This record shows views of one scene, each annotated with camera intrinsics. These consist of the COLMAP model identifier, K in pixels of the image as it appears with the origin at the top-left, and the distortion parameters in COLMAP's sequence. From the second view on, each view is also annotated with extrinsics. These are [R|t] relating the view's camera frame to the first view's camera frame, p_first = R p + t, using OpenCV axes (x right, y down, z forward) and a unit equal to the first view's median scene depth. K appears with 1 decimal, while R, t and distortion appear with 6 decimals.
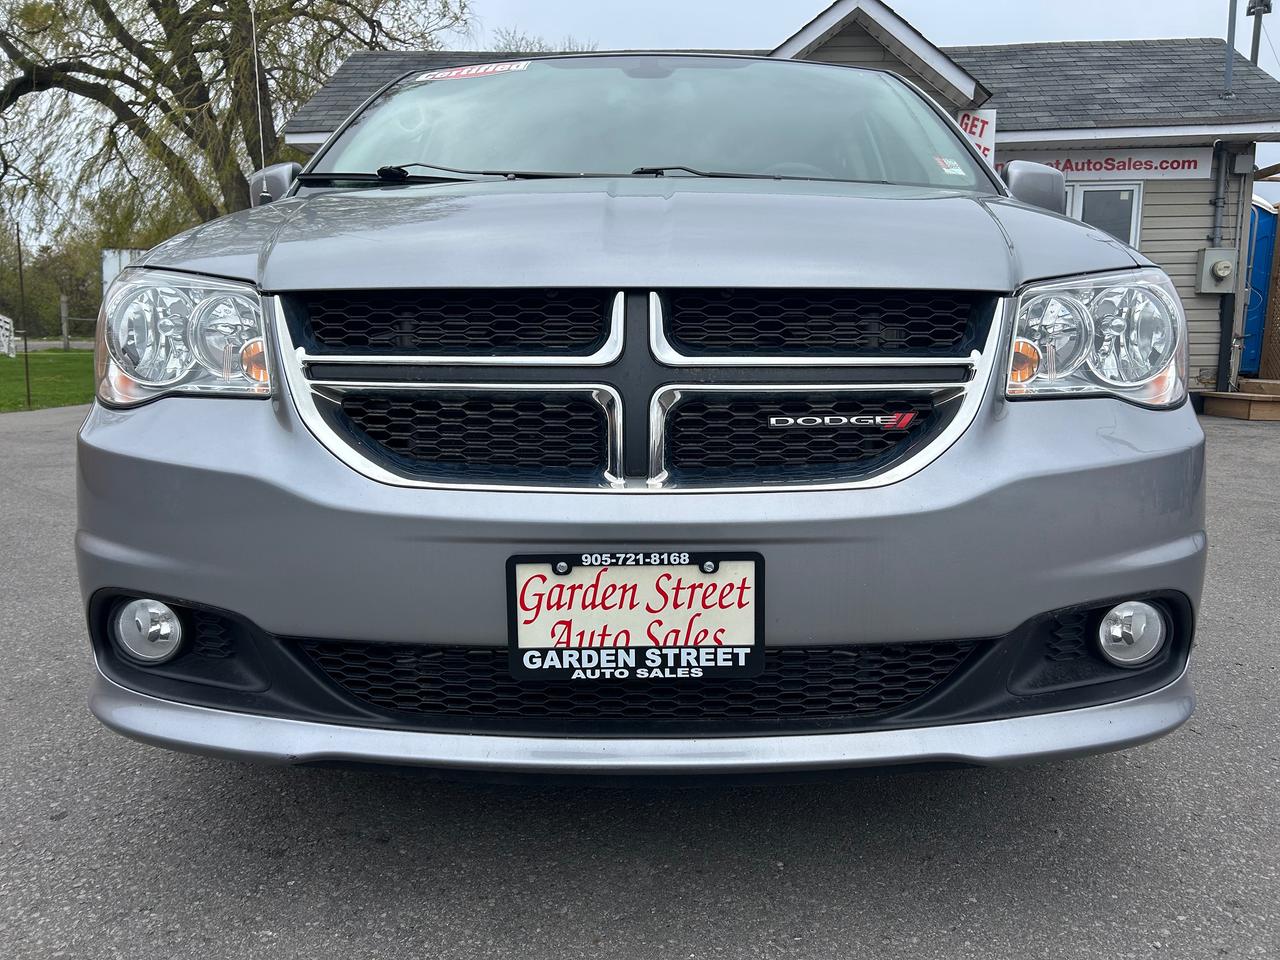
lens RADIAL K [[972.0, 0, 651.3], [0, 972.0, 485.1], [0, 0, 1]] dist [0.035870, -0.016523]
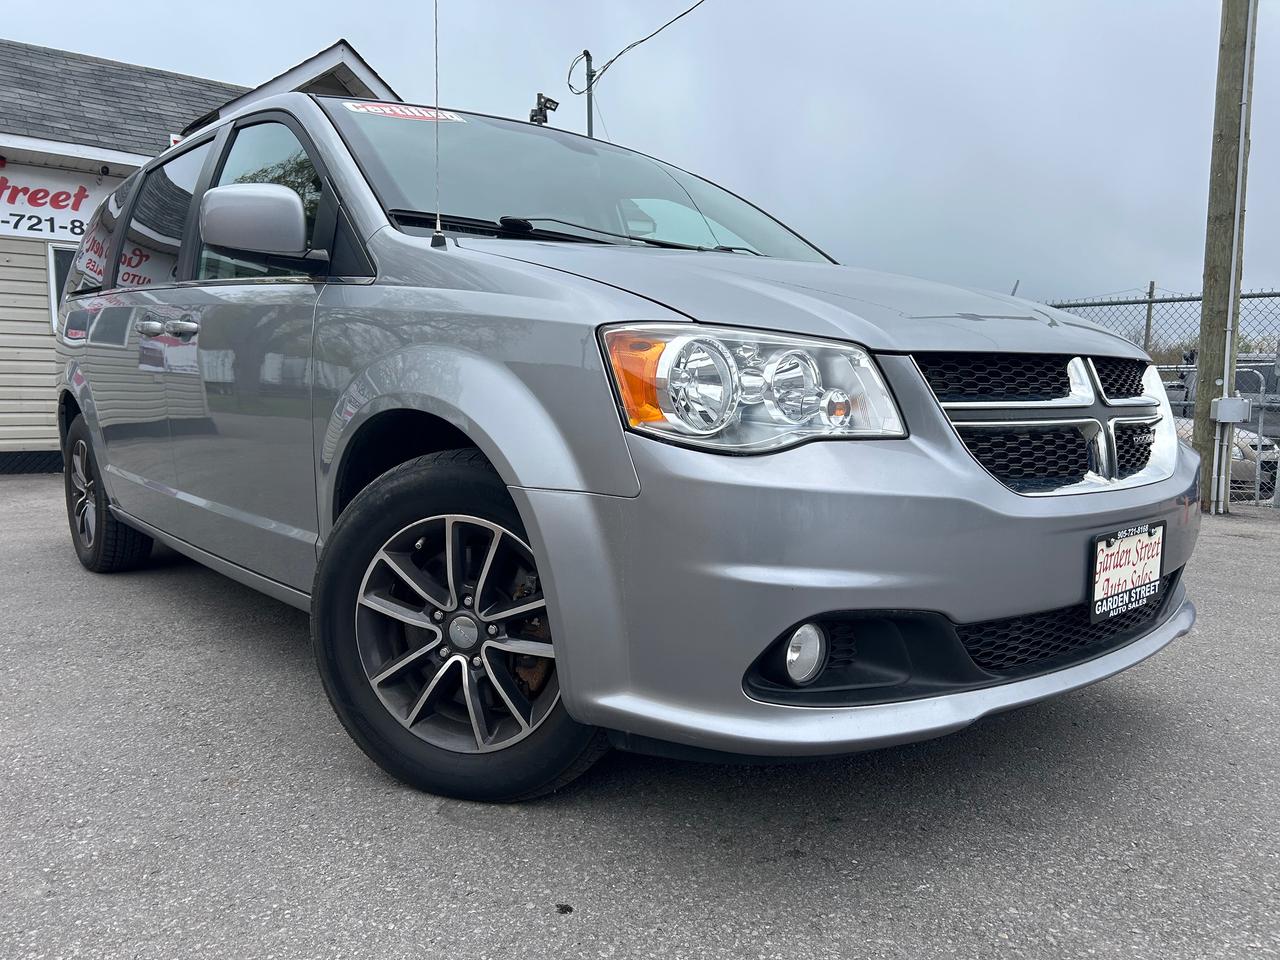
lens RADIAL K [[972.0, 0, 648.8], [0, 972.0, 477.1], [0, 0, 1]] dist [0.035870, -0.016523]
pose [[0.738807, -0.056183, 0.671571, -1.593797], [0.094882, 0.995265, -0.021118, -0.048961], [-0.667204, 0.079322, 0.740640, 0.346709]]
